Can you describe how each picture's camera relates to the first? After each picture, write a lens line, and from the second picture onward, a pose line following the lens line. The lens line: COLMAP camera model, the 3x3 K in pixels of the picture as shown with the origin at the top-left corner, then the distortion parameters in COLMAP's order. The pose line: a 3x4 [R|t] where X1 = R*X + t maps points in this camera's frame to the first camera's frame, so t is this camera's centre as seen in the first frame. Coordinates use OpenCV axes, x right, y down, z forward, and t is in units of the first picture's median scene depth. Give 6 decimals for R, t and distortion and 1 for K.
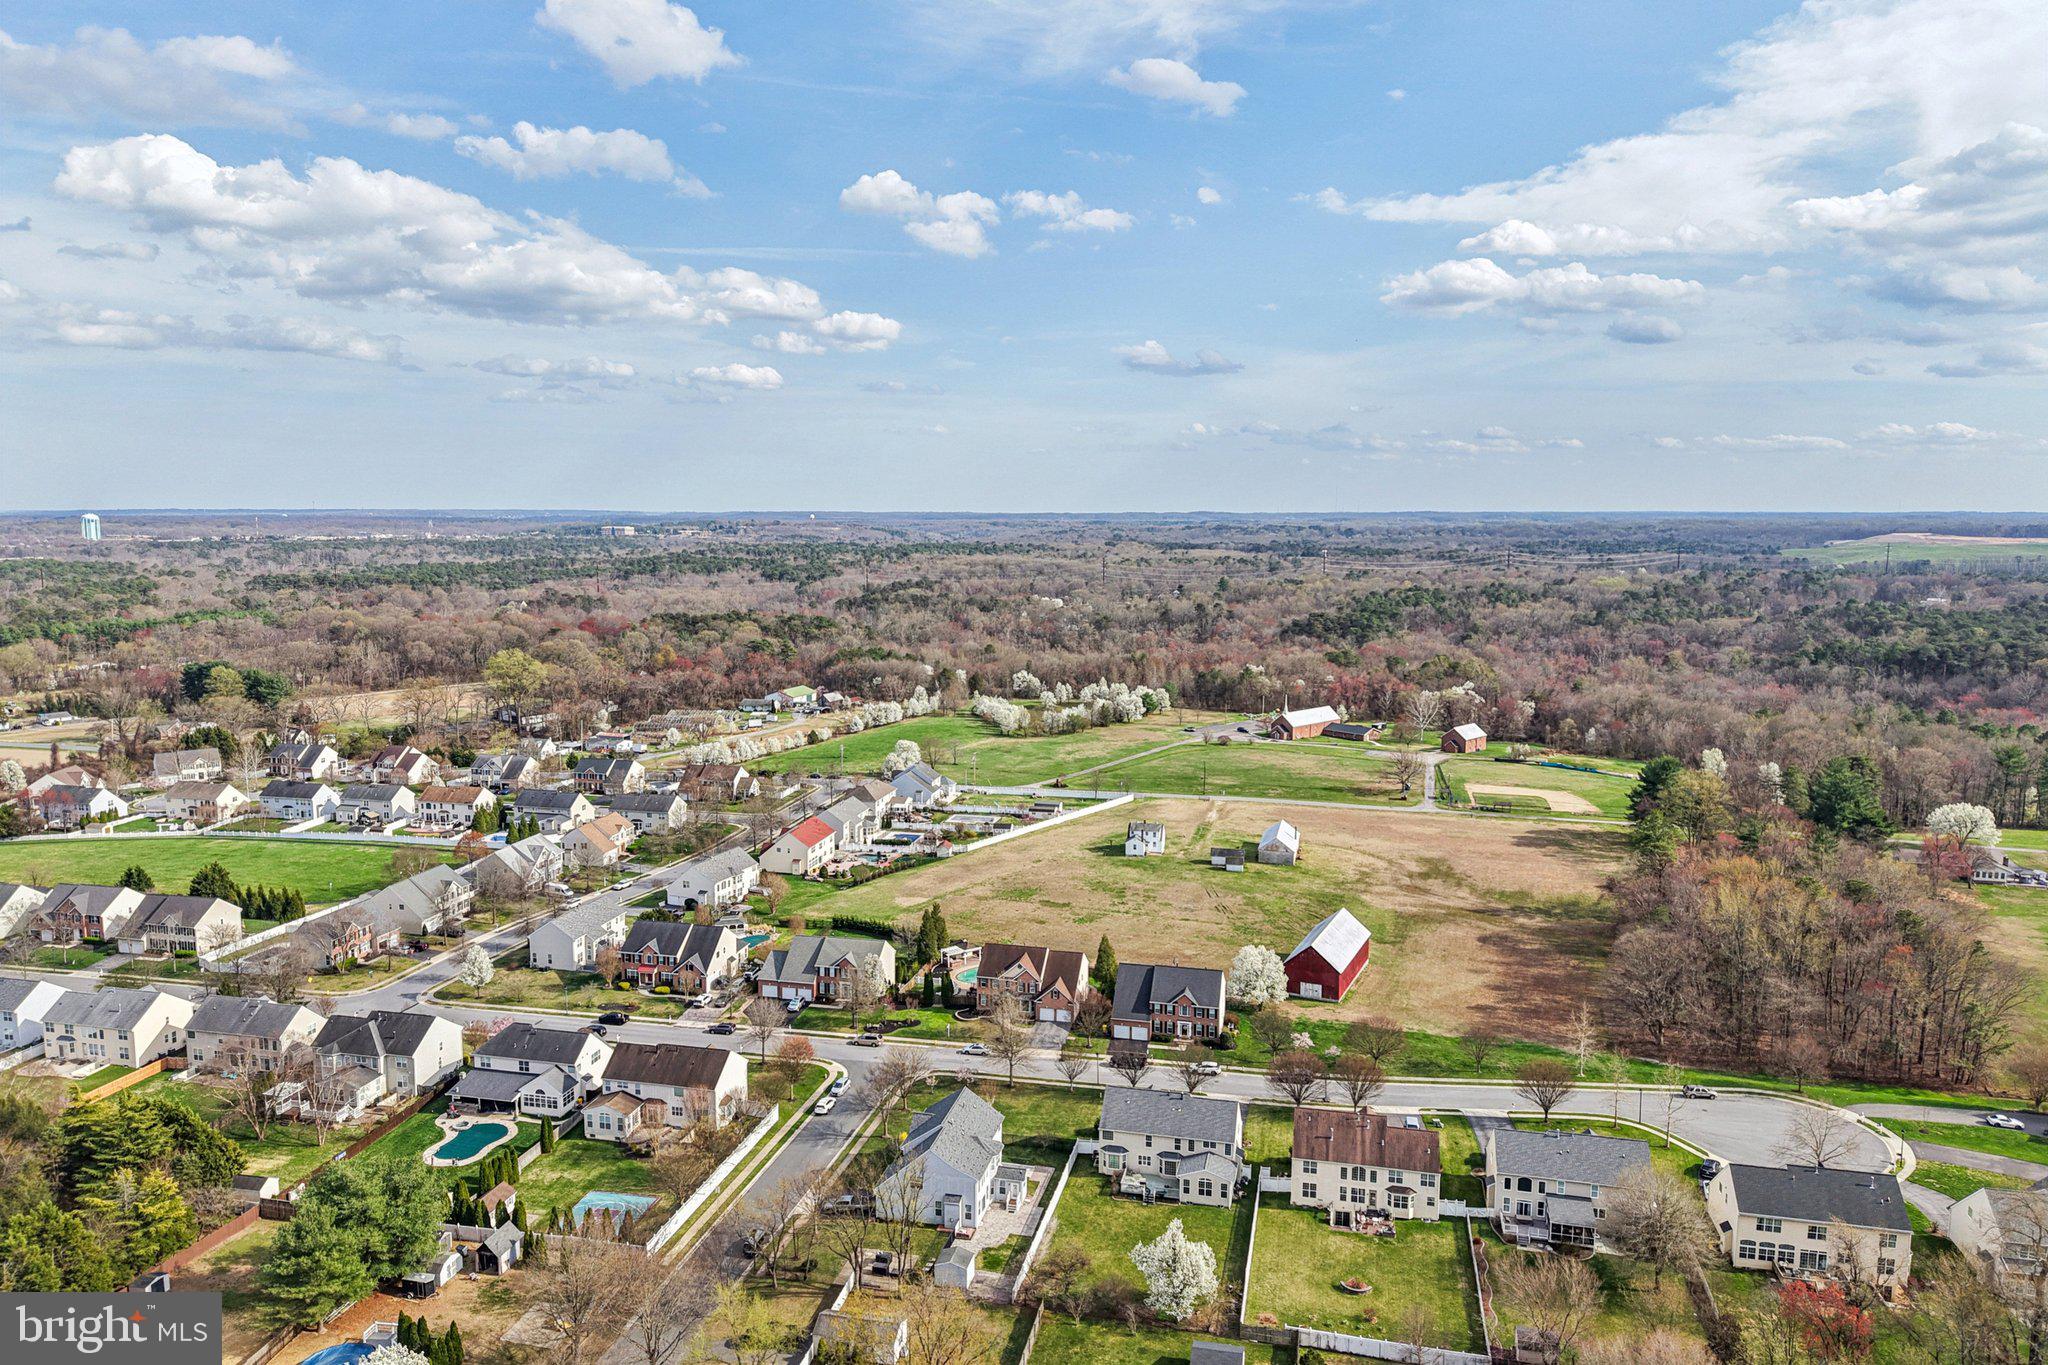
lens RADIAL K [[1374.4, 0, 1033.0], [0, 1374.4, 685.3], [0, 0, 1]] dist [0.095615, -0.128636]
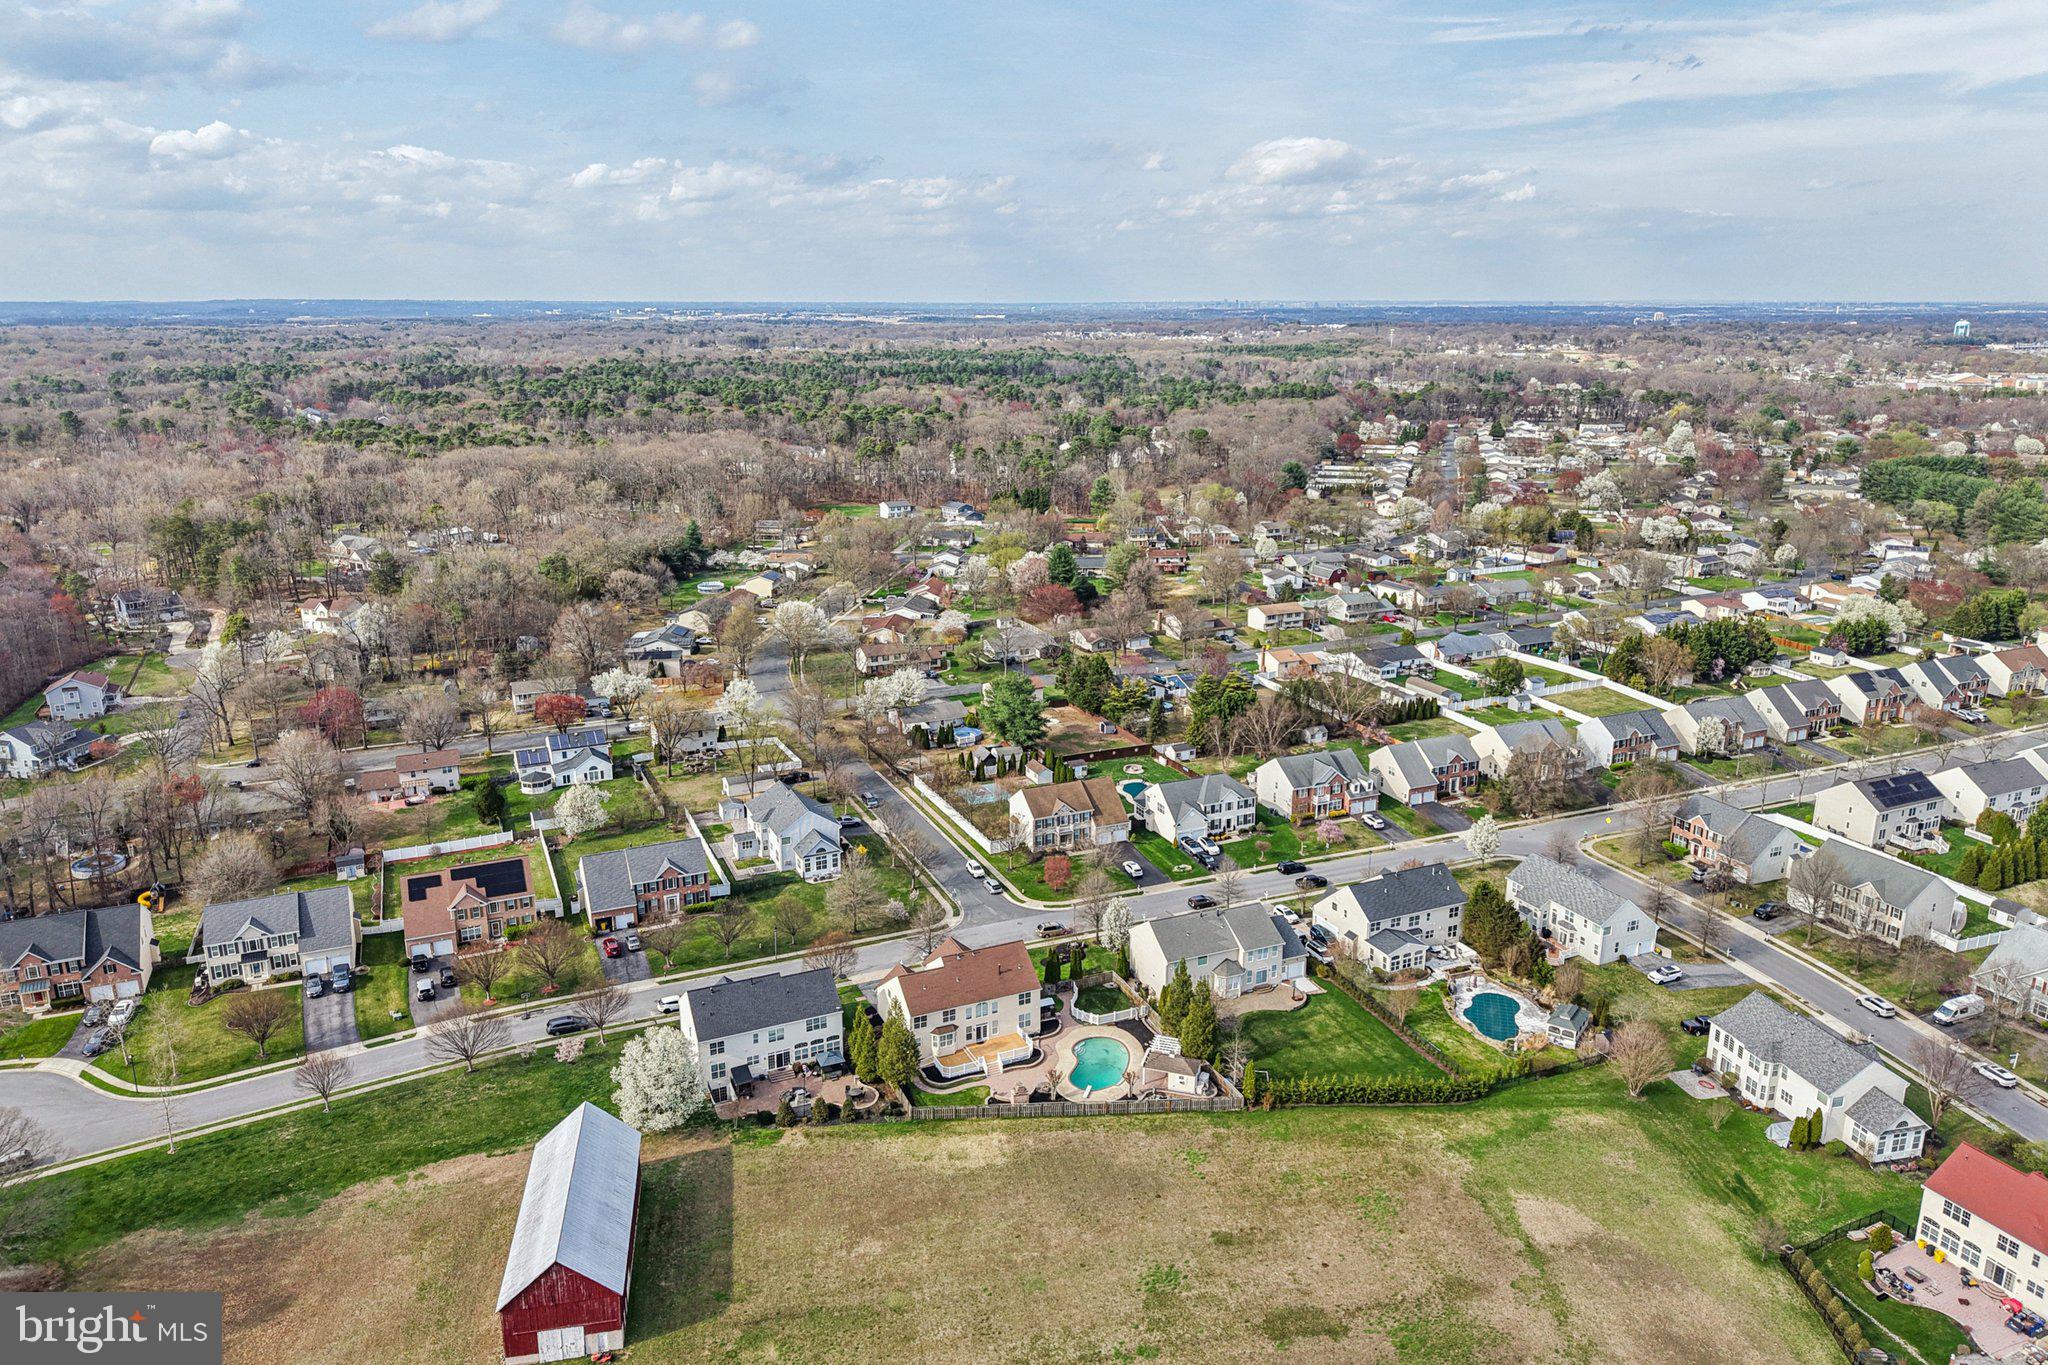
lens RADIAL K [[1367.6, 0, 1021.1], [0, 1367.6, 698.5], [0, 0, 1]] dist [0.046960, -0.048605]
pose [[-0.806069, 0.170998, -0.566580, 0.266601], [-0.067705, 0.924419, 0.375320, -0.153665], [0.587937, 0.340894, -0.733568, 1.123108]]
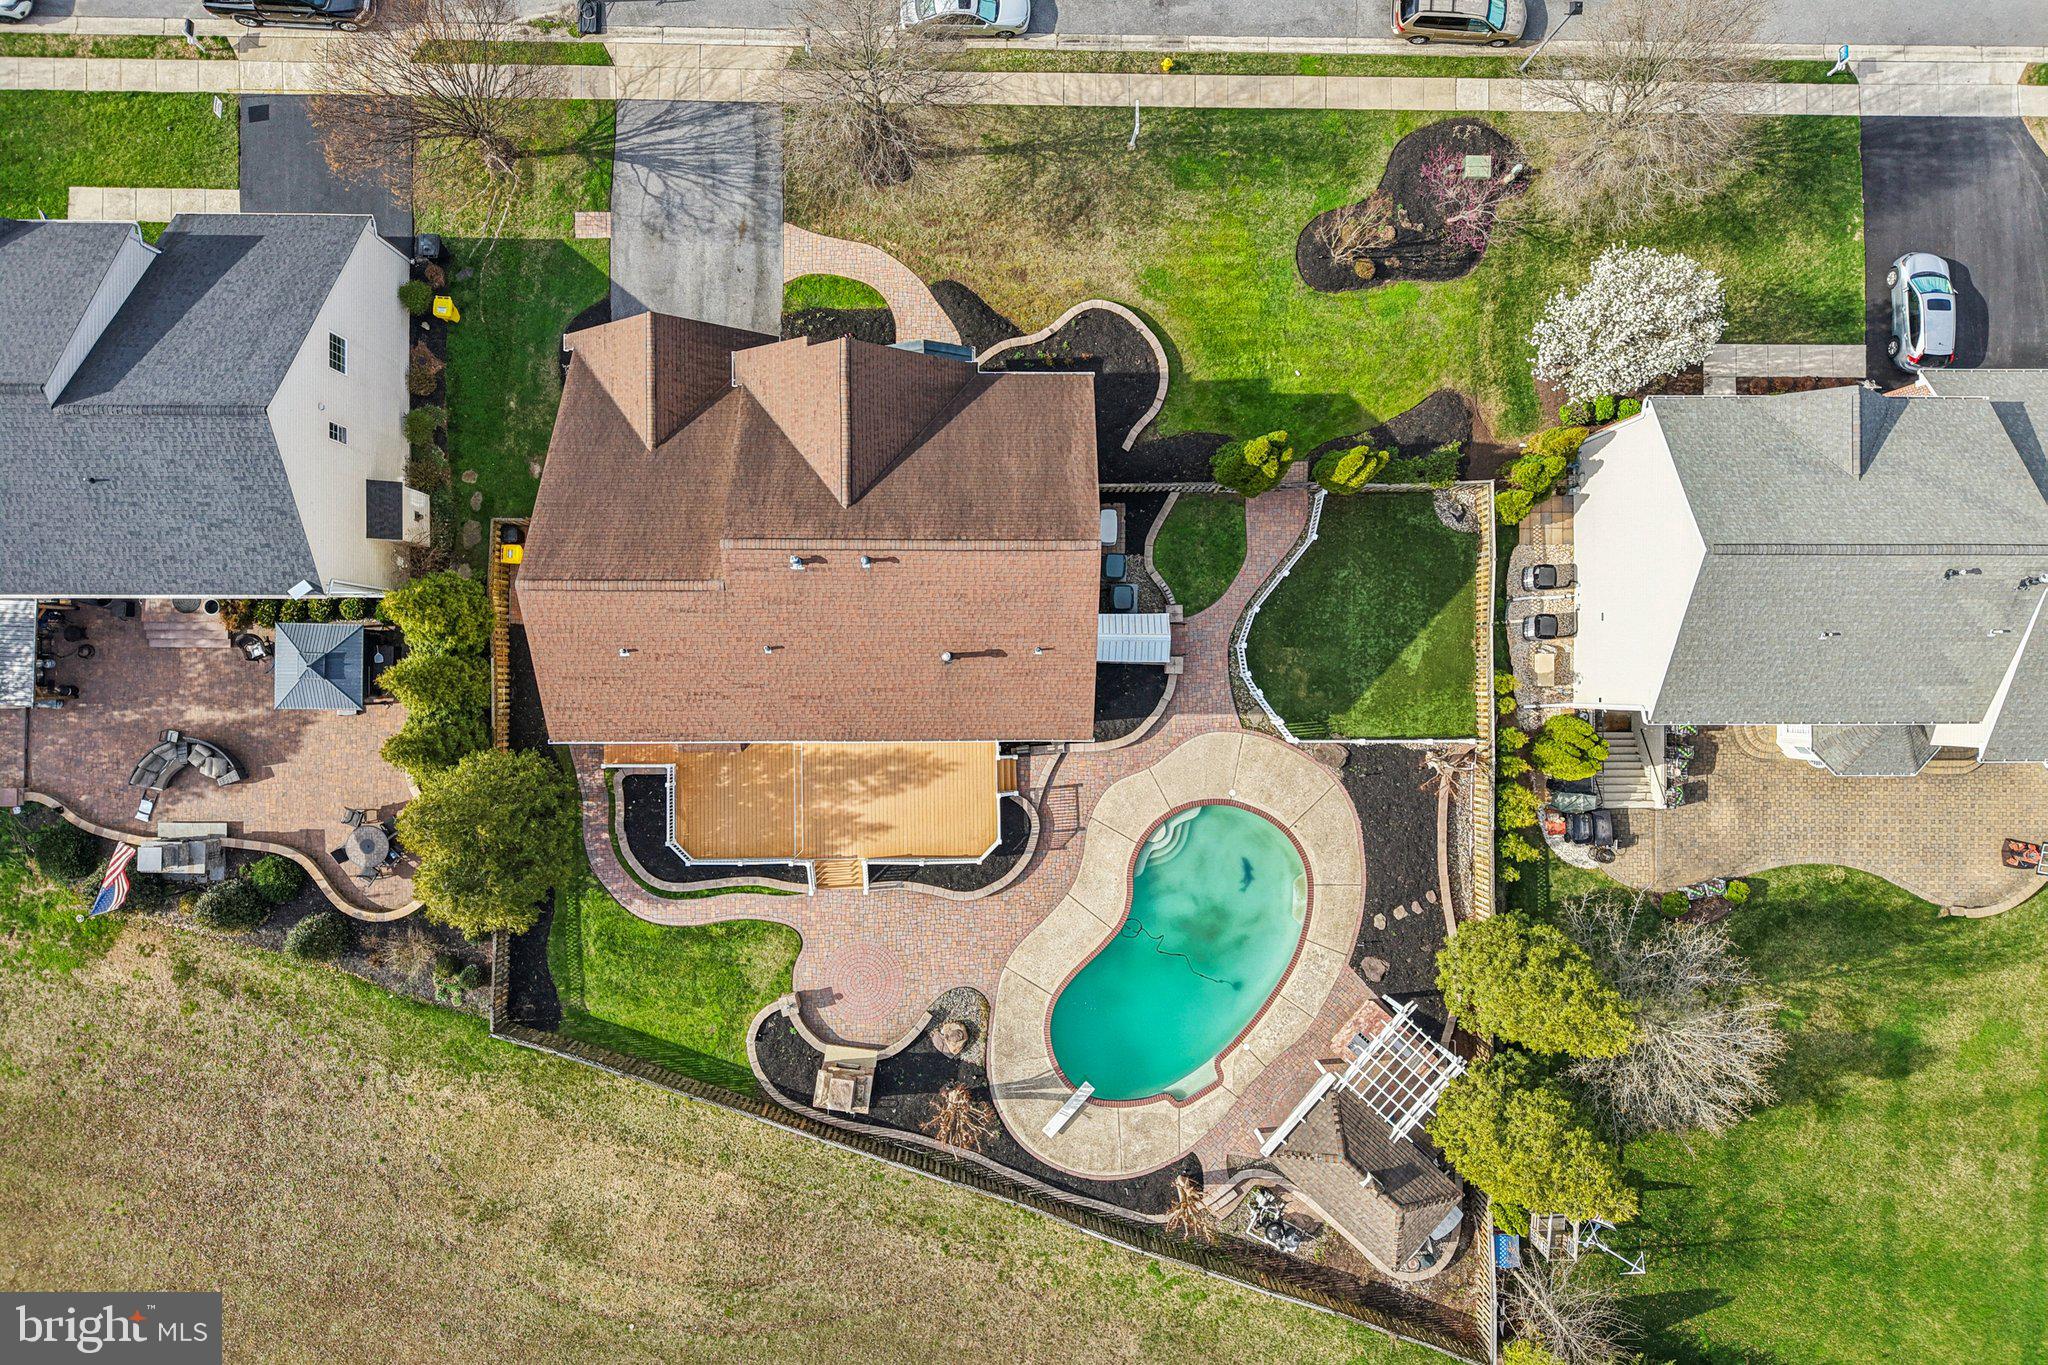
lens RADIAL K [[1390.7, 0, 1009.2], [0, 1390.7, 697.1], [0, 0, 1]] dist [0.009248, -0.000781]
pose [[-0.974469, 0.223127, -0.024981, -0.011151], [-0.052042, -0.116235, 0.991857, 0.012868], [0.218407, 0.967834, 0.124880, 0.752935]]
